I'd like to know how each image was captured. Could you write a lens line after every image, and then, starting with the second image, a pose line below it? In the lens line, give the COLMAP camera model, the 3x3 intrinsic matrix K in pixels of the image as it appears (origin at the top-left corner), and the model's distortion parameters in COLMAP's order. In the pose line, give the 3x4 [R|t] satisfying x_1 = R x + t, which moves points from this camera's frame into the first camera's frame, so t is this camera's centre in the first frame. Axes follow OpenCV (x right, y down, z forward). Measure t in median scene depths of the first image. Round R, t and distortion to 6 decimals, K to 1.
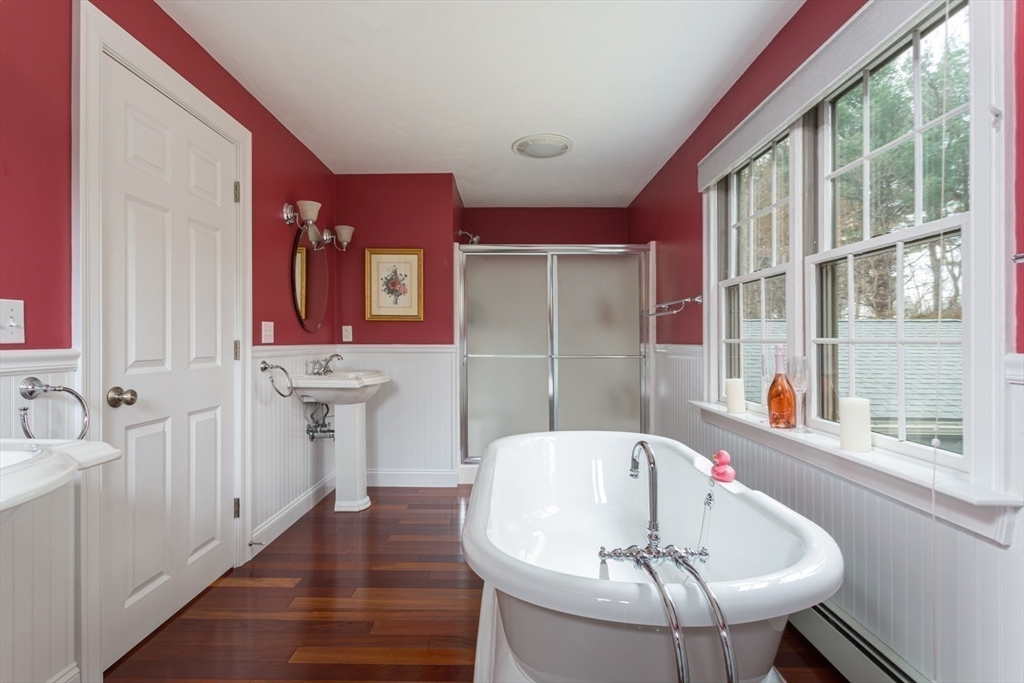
lens RADIAL K [[489.6, 0, 505.5], [0, 489.6, 338.0], [0, 0, 1]] dist [-0.000598, 0.000336]
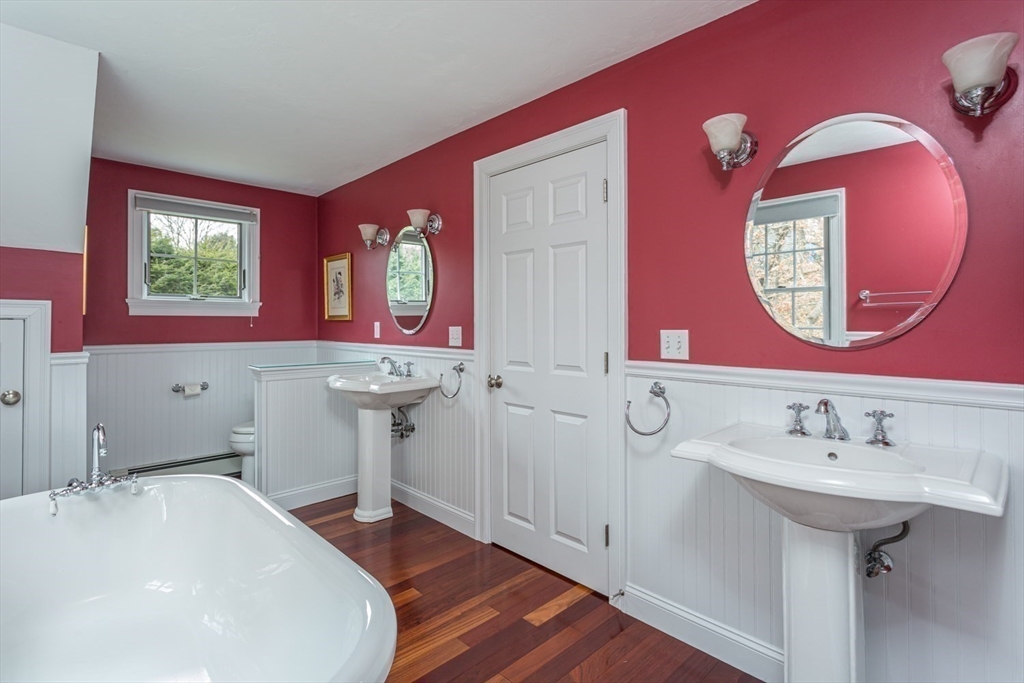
lens RADIAL K [[489.6, 0, 505.5], [0, 489.6, 338.0], [0, 0, 1]] dist [-0.000598, 0.000336]
pose [[-0.718191, 0.018409, -0.695602, 0.245175], [0.002827, 0.999719, 0.023539, -0.049359], [0.695840, 0.014939, -0.718041, 1.743710]]
